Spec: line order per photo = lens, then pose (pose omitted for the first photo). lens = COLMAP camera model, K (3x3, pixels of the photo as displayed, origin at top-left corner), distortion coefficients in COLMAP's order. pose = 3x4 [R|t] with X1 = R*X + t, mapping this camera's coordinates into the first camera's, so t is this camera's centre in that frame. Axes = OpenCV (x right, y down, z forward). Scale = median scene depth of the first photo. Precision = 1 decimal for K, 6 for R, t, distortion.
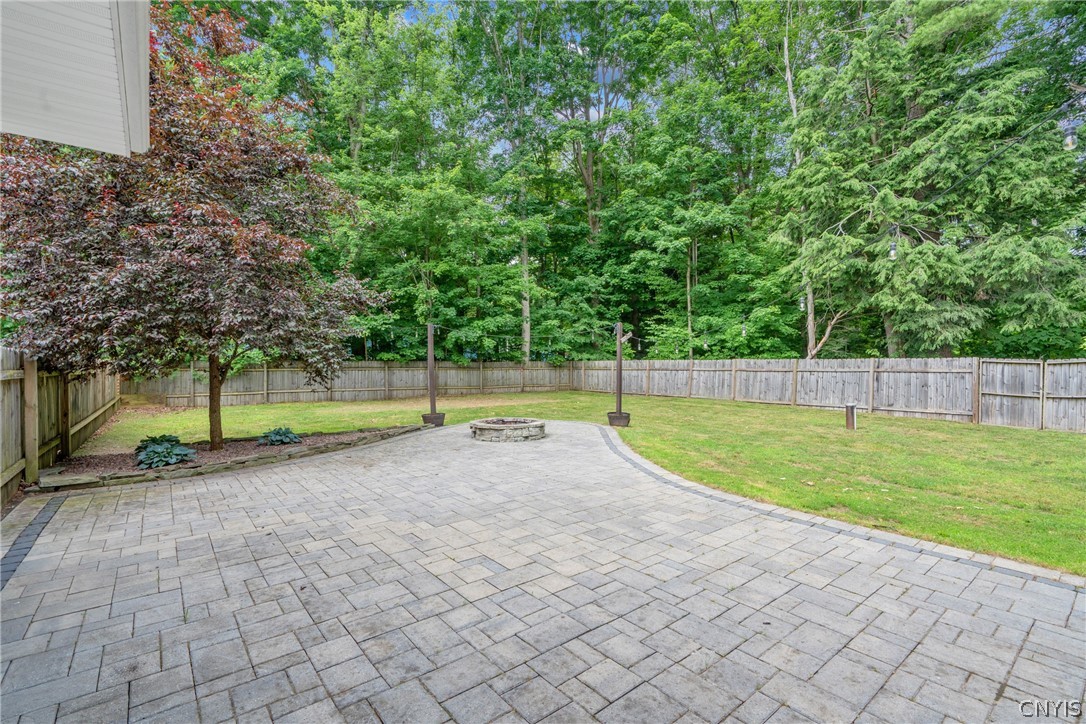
lens RADIAL K [[495.3, 0, 544.5], [0, 495.3, 369.4], [0, 0, 1]] dist [-0.009151, 0.004980]
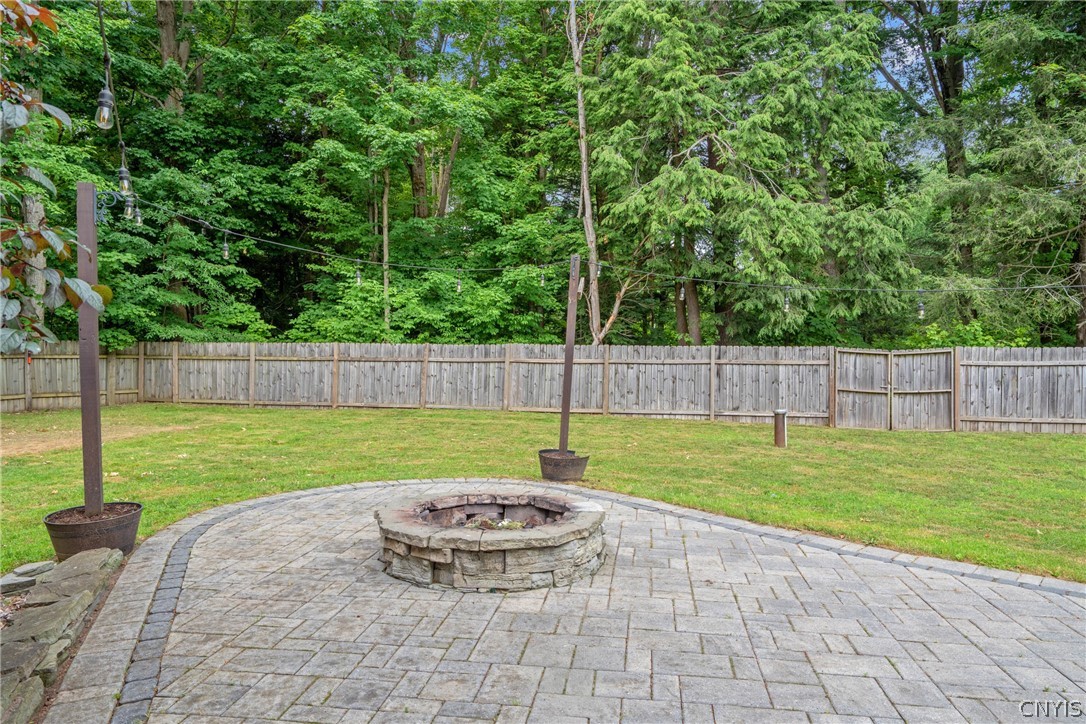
lens RADIAL K [[714.3, 0, 542.9], [0, 714.3, 359.2], [0, 0, 1]] dist [0.023126, -0.000288]
pose [[0.736655, 0.003245, 0.676261, -0.200347], [-0.002281, 0.999995, -0.002314, 0.000639], [-0.676265, 0.000162, 0.736659, 0.323897]]
